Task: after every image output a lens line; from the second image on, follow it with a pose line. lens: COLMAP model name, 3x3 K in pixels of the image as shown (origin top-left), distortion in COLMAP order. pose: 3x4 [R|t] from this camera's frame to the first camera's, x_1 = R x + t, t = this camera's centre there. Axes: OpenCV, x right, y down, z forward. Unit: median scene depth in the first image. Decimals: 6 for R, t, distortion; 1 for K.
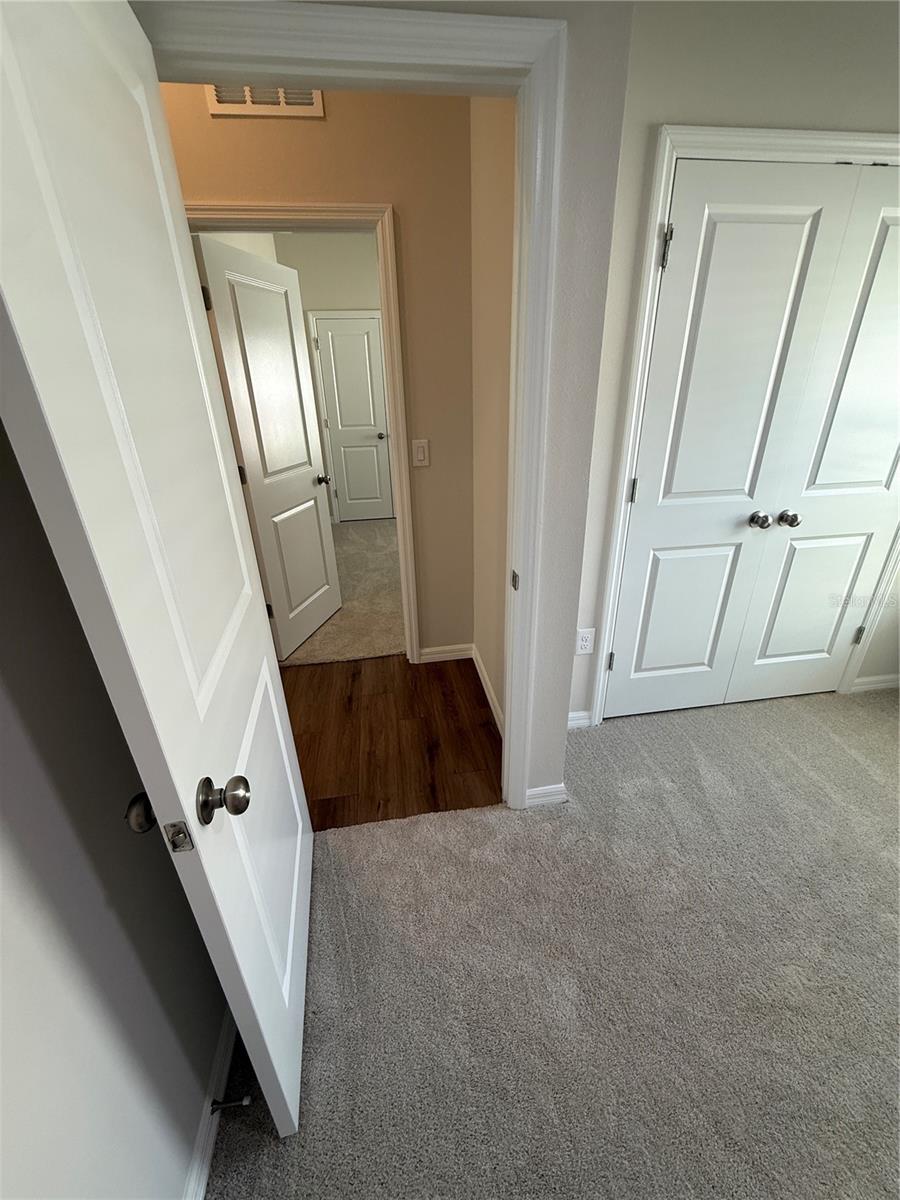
lens RADIAL K [[479.8, 0, 451.1], [0, 479.8, 599.2], [0, 0, 1]] dist [-0.000347, -0.000887]
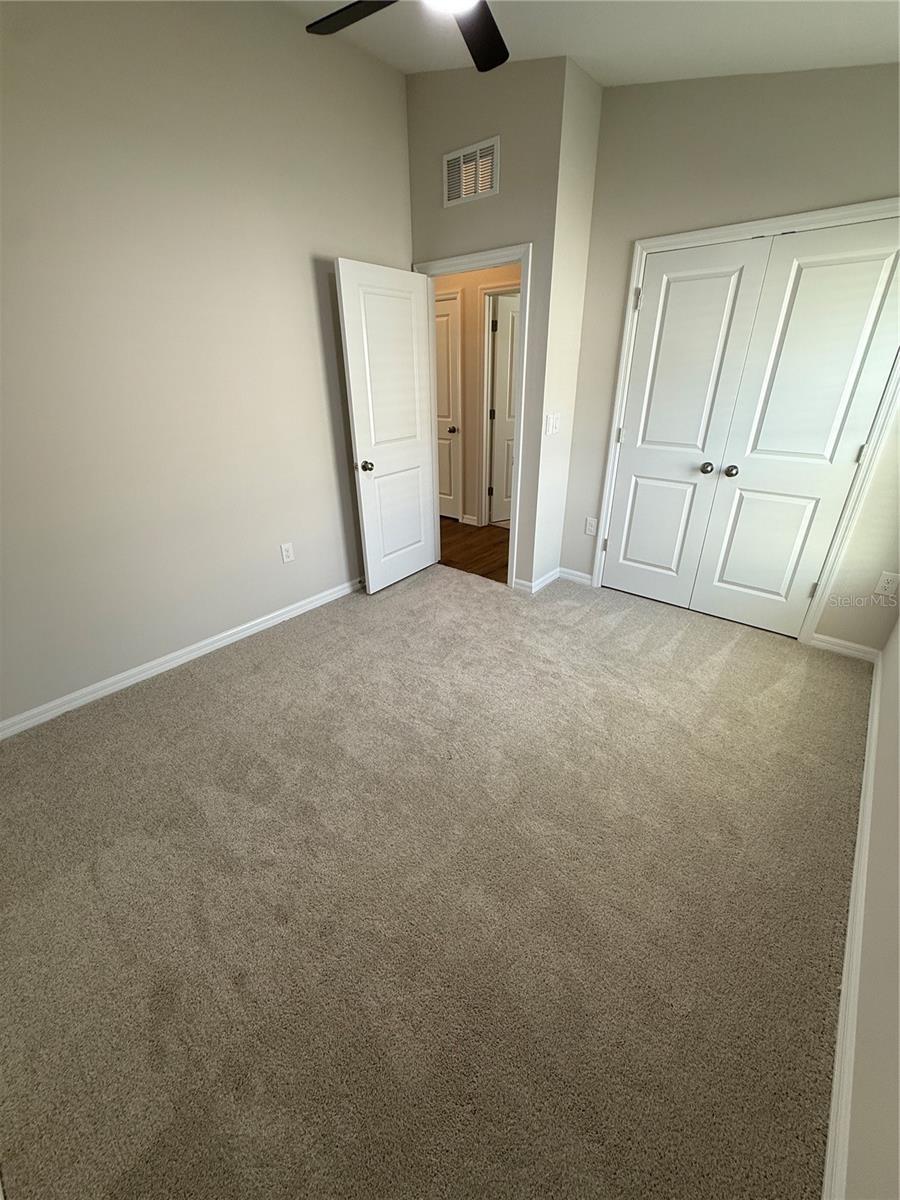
lens RADIAL K [[479.8, 0, 450.9], [0, 479.8, 600.4], [0, 0, 1]] dist [-0.000347, -0.000887]
pose [[0.659762, 0.343828, -0.668204, 1.169545], [-0.315673, 0.933737, 0.168776, 0.201104], [0.681956, 0.099582, 0.724582, -0.533222]]
